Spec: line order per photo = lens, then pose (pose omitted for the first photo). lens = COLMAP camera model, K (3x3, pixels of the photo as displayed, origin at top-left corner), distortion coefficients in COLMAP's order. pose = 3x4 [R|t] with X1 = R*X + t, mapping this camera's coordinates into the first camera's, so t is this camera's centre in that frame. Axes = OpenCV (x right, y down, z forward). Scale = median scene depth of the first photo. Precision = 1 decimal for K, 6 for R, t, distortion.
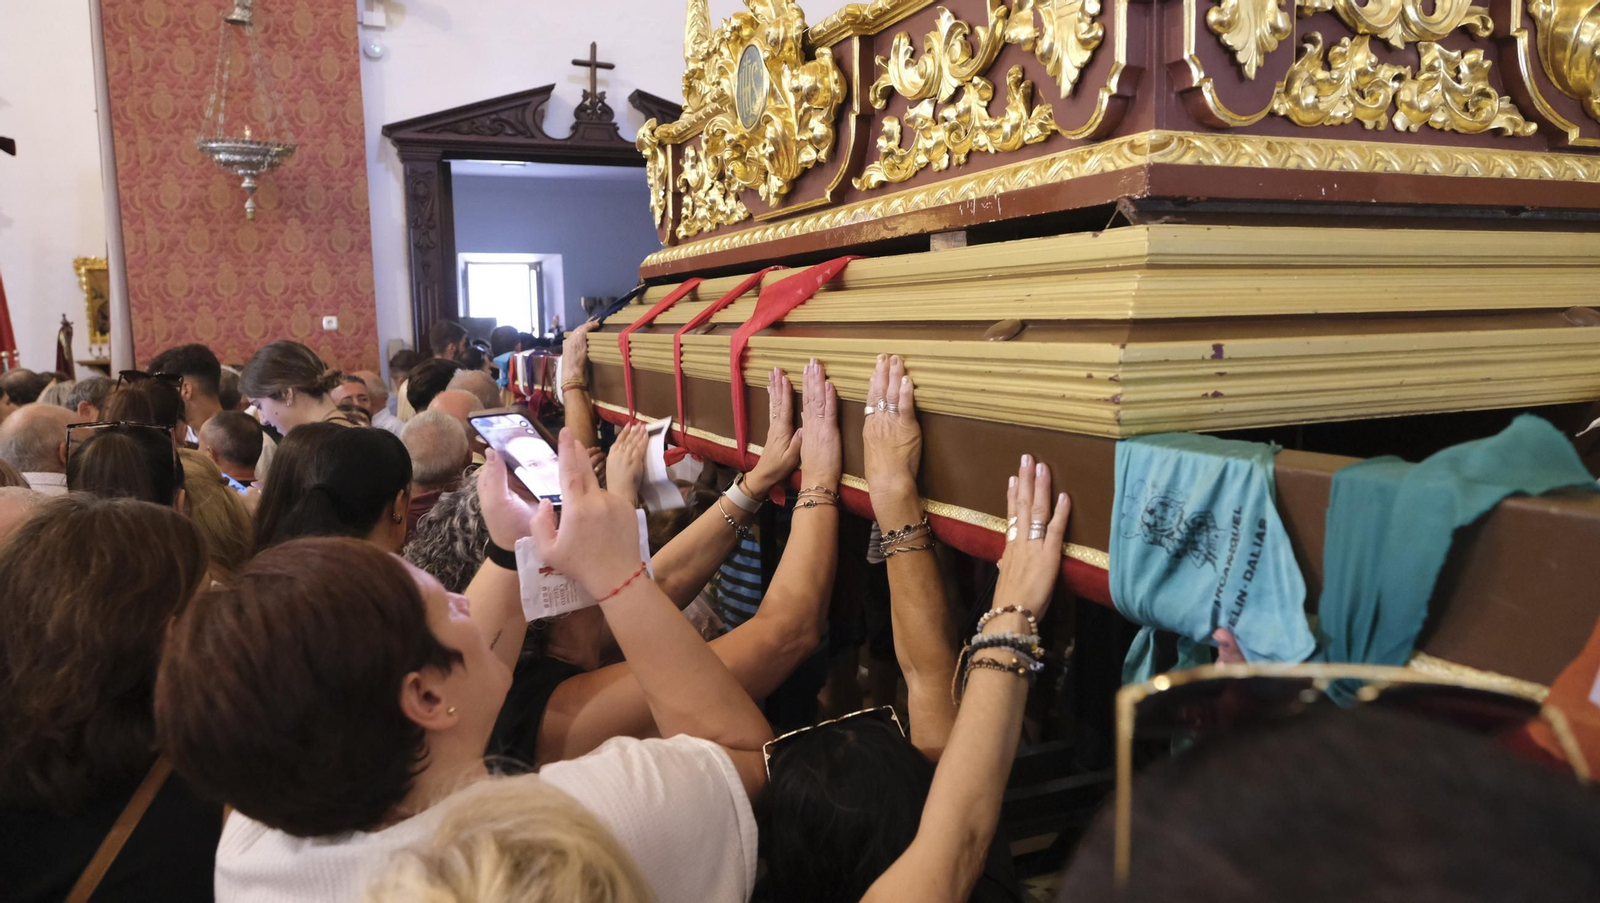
lens RADIAL K [[1079.0, 0, 803.4], [0, 1079.0, 453.7], [0, 0, 1]] dist [-0.026930, 0.008959]
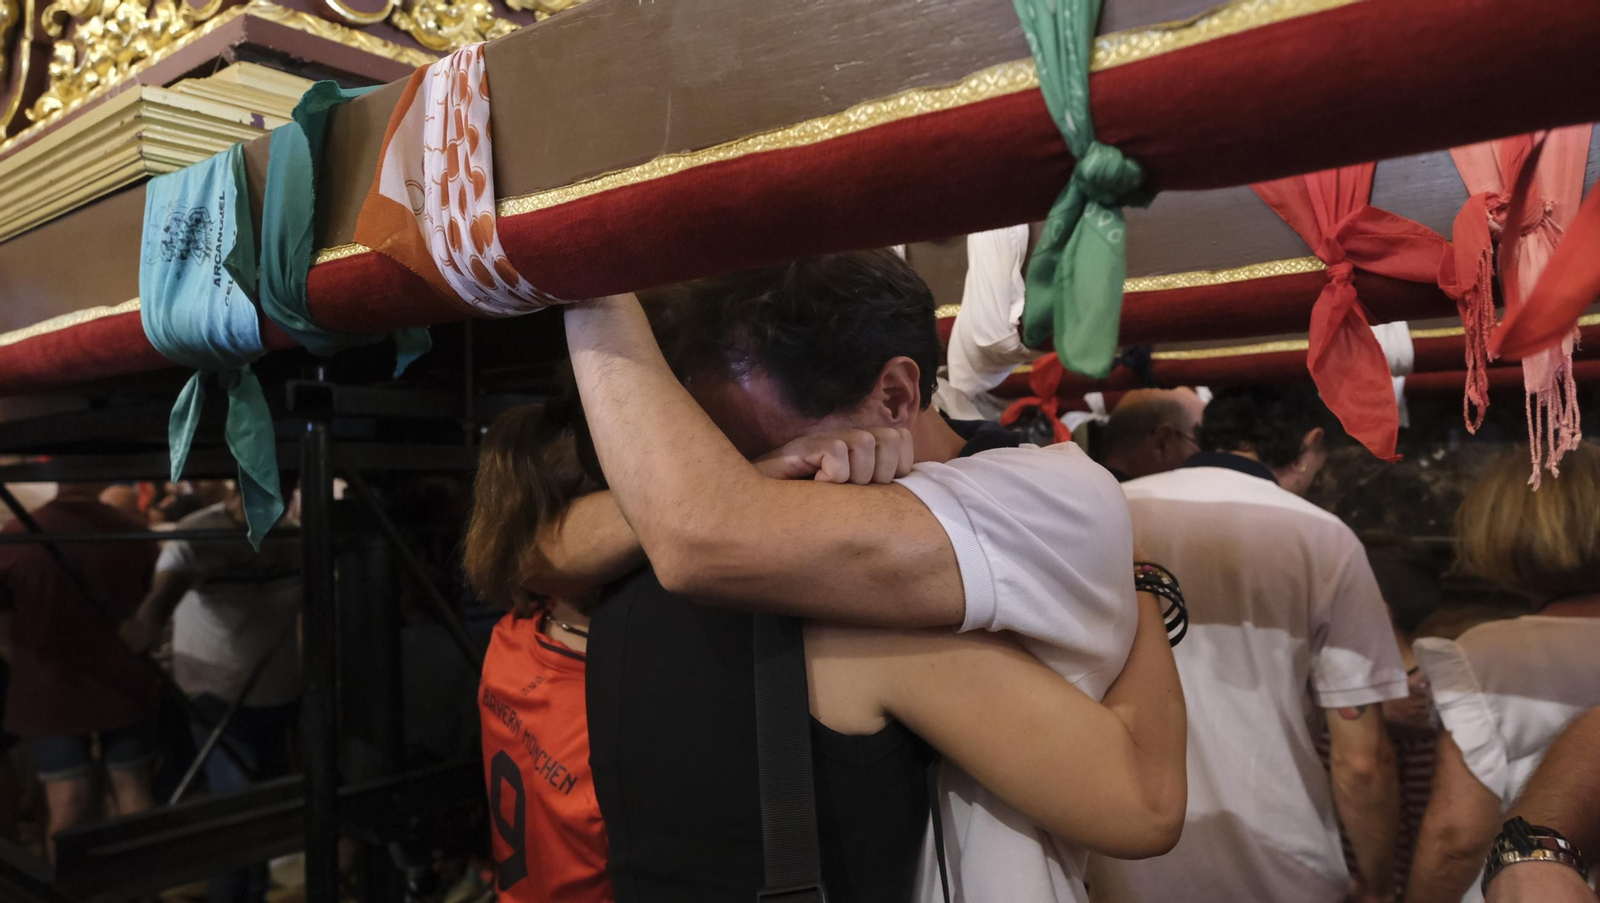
lens RADIAL K [[1079.0, 0, 803.4], [0, 1079.0, 453.7], [0, 0, 1]] dist [-0.026930, 0.008959]
pose [[0.858042, 0.009266, 0.513496, 0.184563], [0.073599, 0.987299, -0.140799, 0.267114], [-0.508279, 0.158604, 0.846462, -0.100889]]
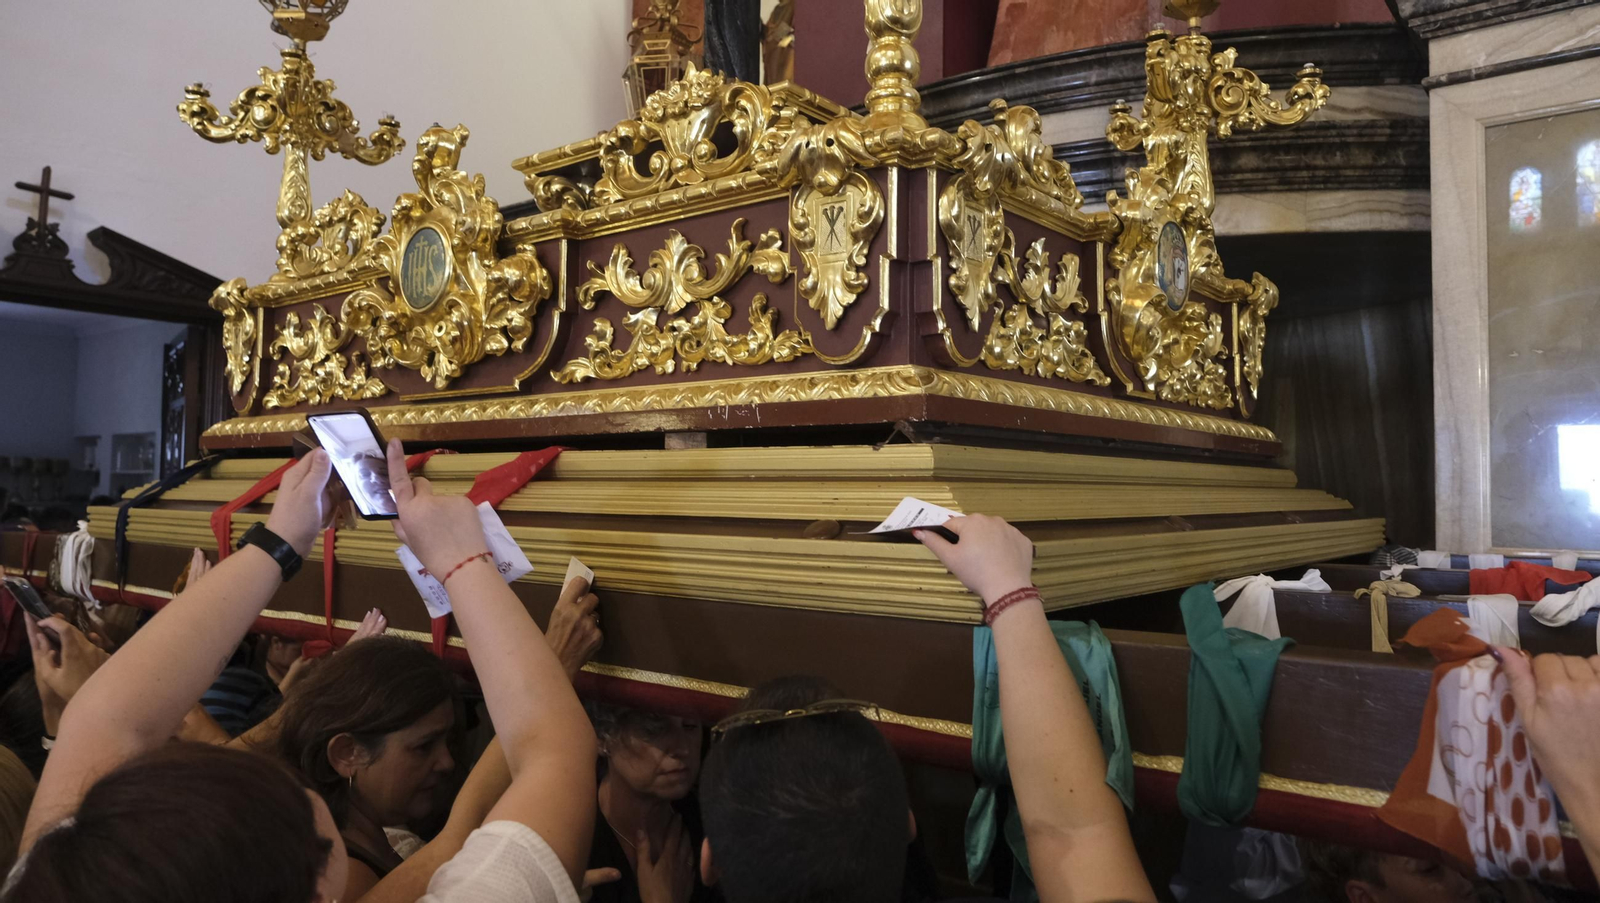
lens RADIAL K [[1079.0, 0, 803.4], [0, 1079.0, 453.7], [0, 0, 1]] dist [-0.026930, 0.008959]
pose [[0.876898, 0.045559, 0.478513, -0.276728], [0.033085, 0.987417, -0.154642, -0.014086], [-0.479537, 0.151436, 0.864356, 0.015901]]
